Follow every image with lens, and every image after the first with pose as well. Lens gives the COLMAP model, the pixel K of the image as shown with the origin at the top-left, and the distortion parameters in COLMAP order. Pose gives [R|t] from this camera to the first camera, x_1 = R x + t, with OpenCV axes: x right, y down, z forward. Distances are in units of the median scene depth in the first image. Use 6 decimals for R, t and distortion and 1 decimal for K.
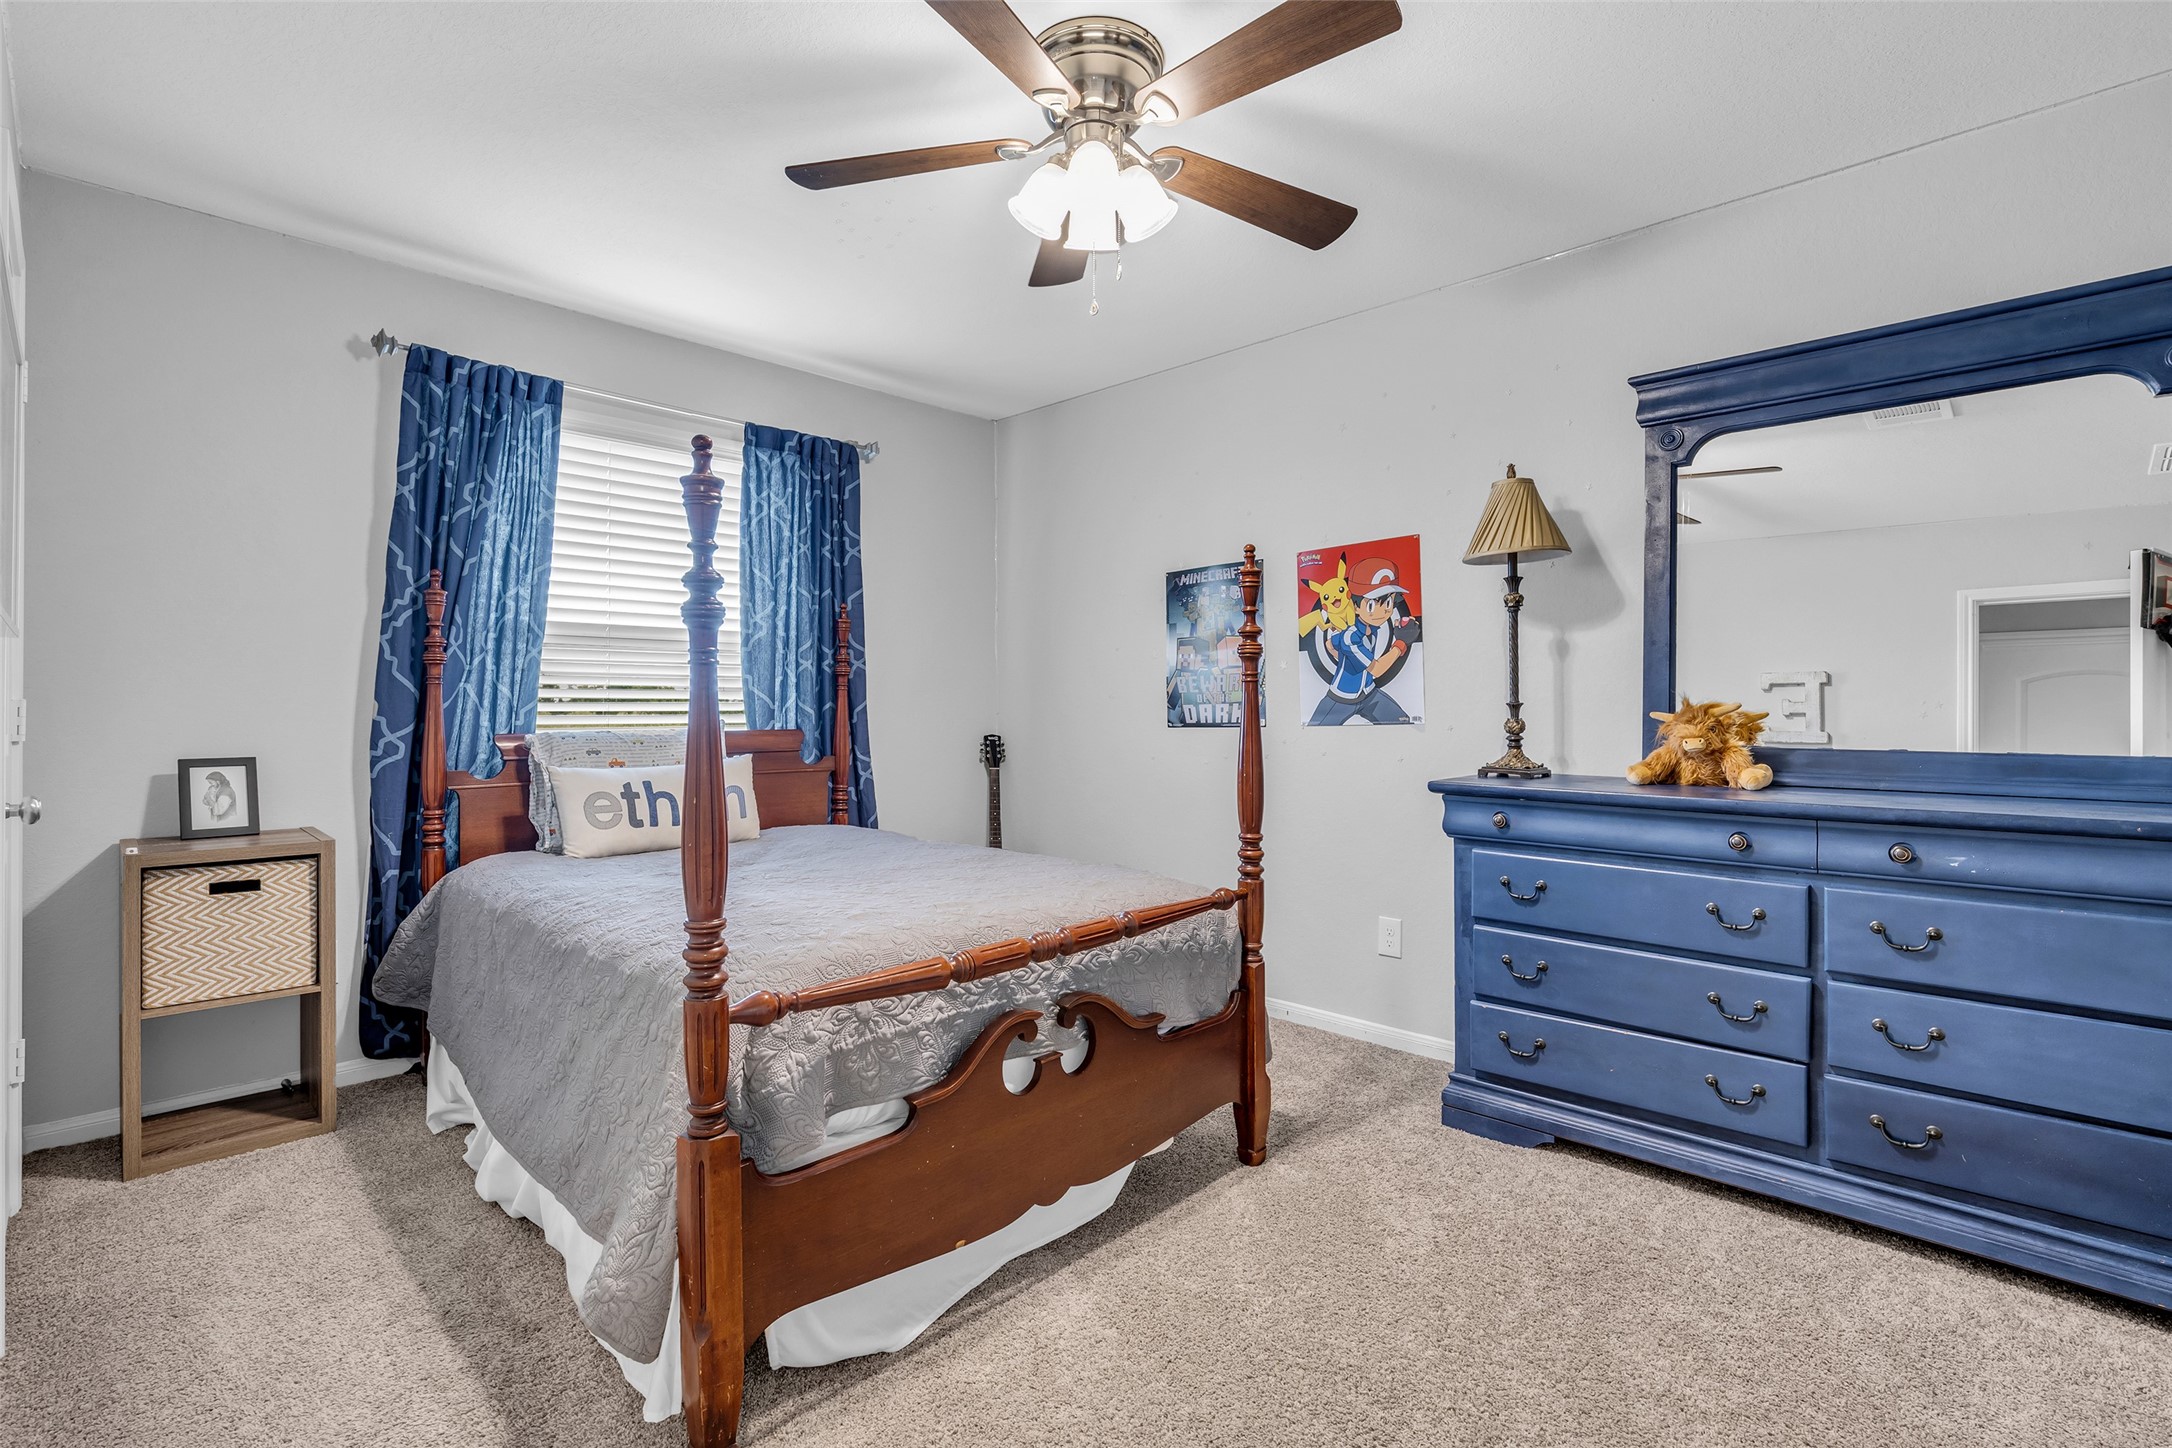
lens RADIAL K [[990.7, 0, 1078.3], [0, 990.7, 743.7], [0, 0, 1]] dist [-0.016691, 0.001429]
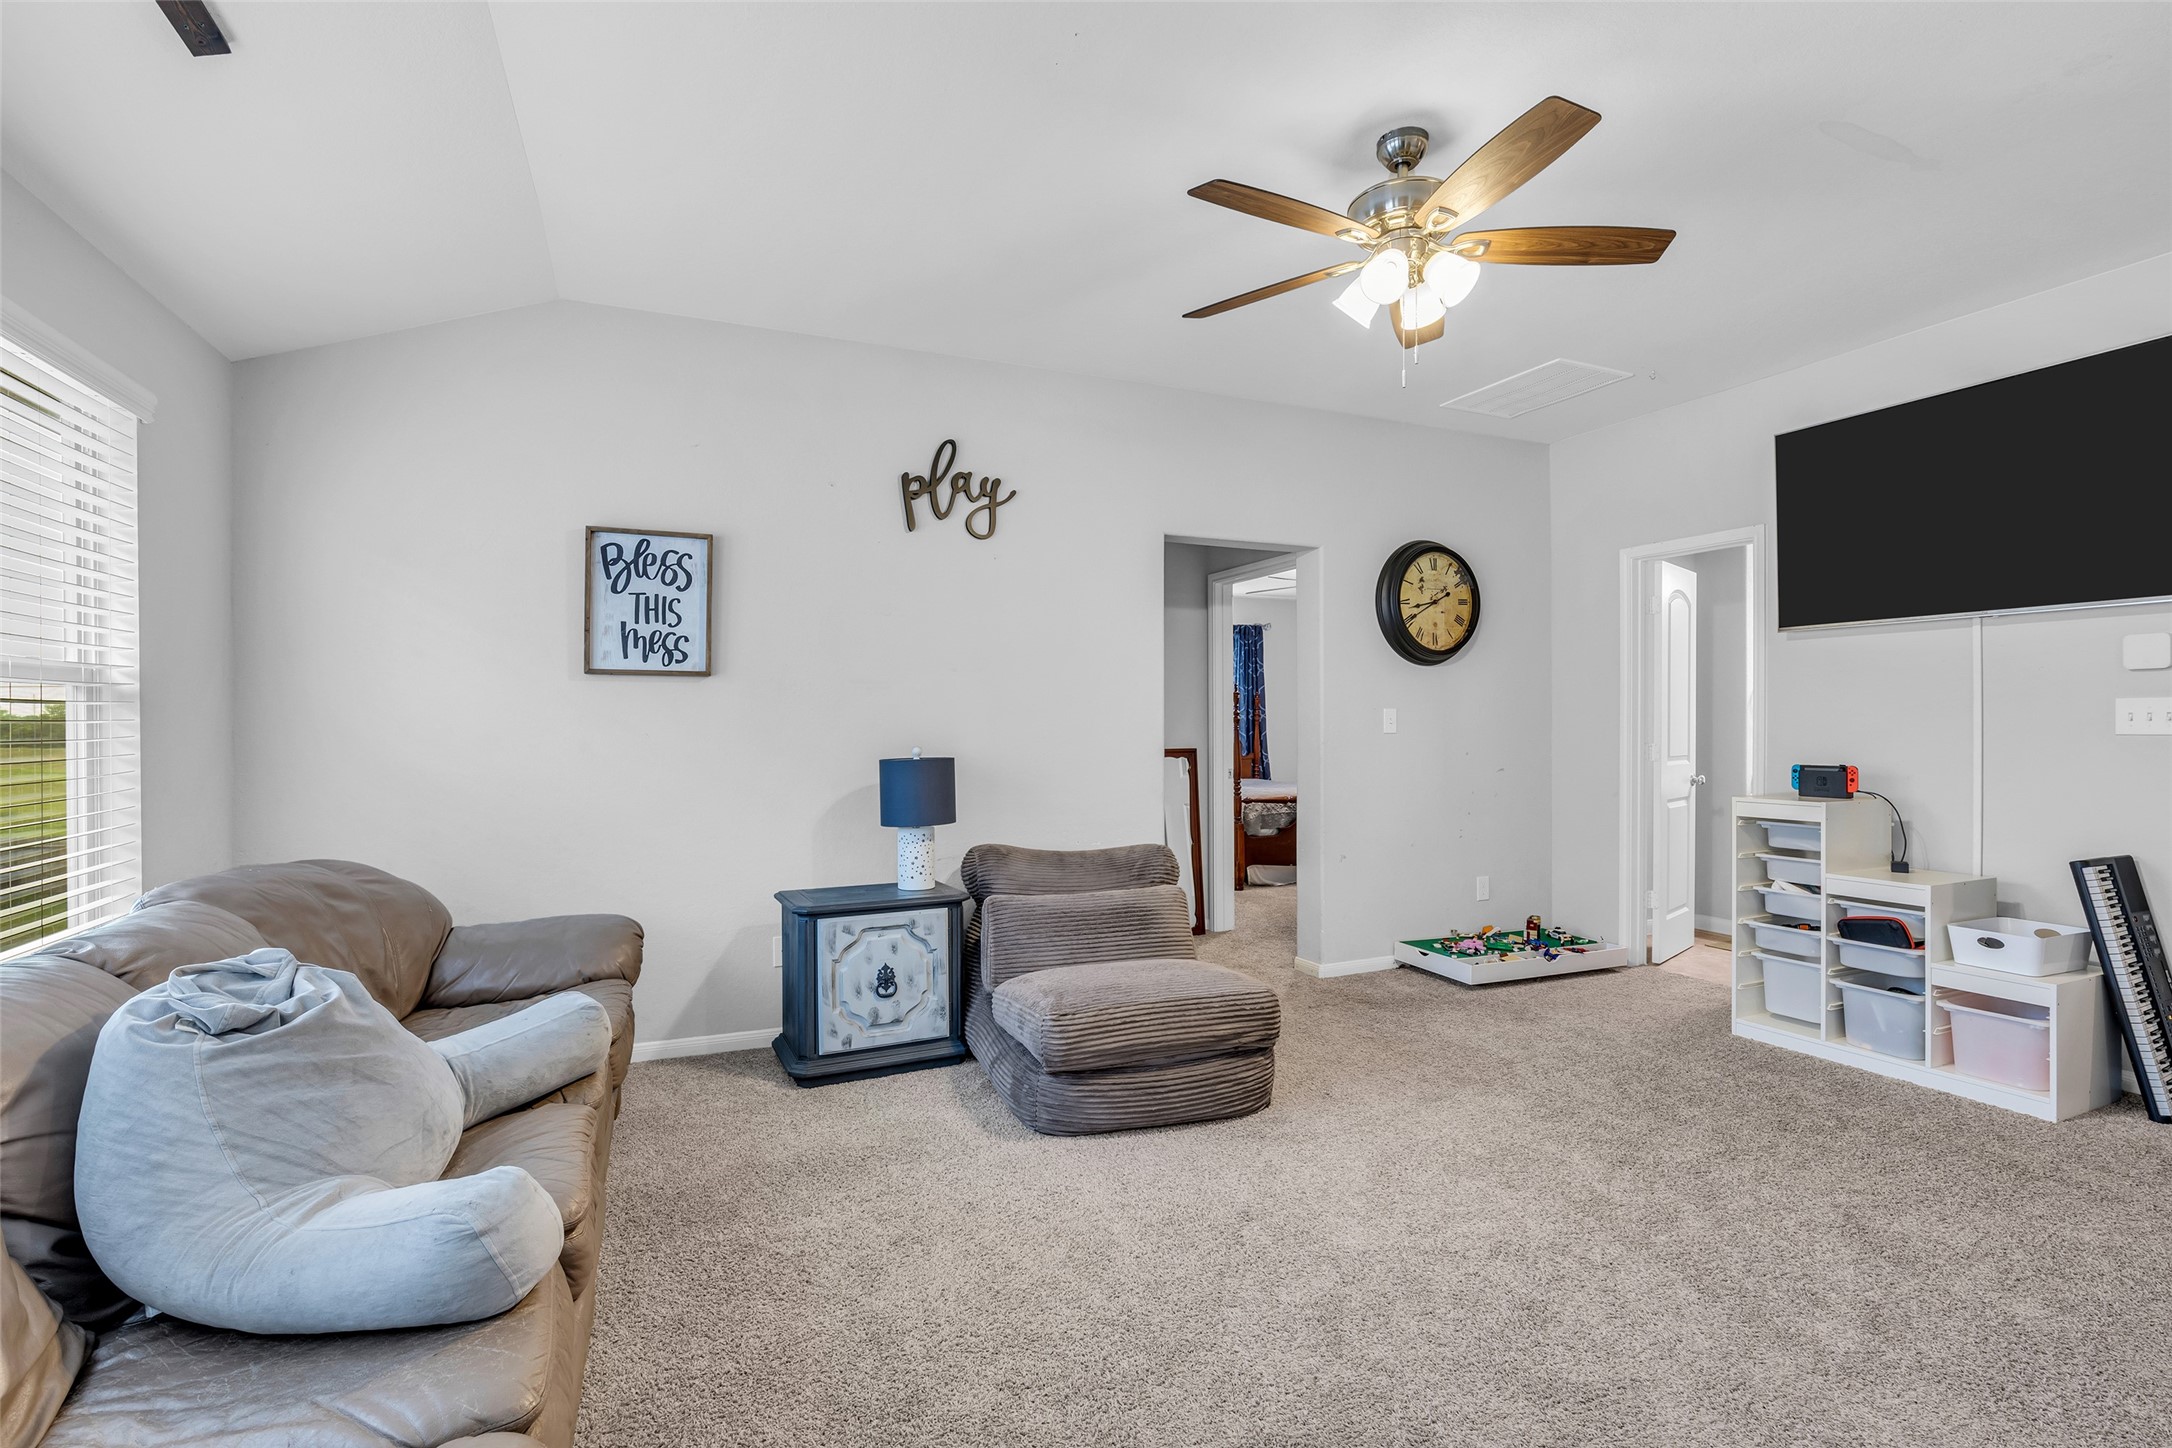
lens RADIAL K [[990.7, 0, 1078.3], [0, 990.7, 743.7], [0, 0, 1]] dist [-0.016691, 0.001429]
pose [[0.924513, -0.005604, -0.381109, 0.295533], [0.001728, 0.999943, -0.010512, 0.014768], [0.381146, 0.009060, 0.924470, -1.472323]]
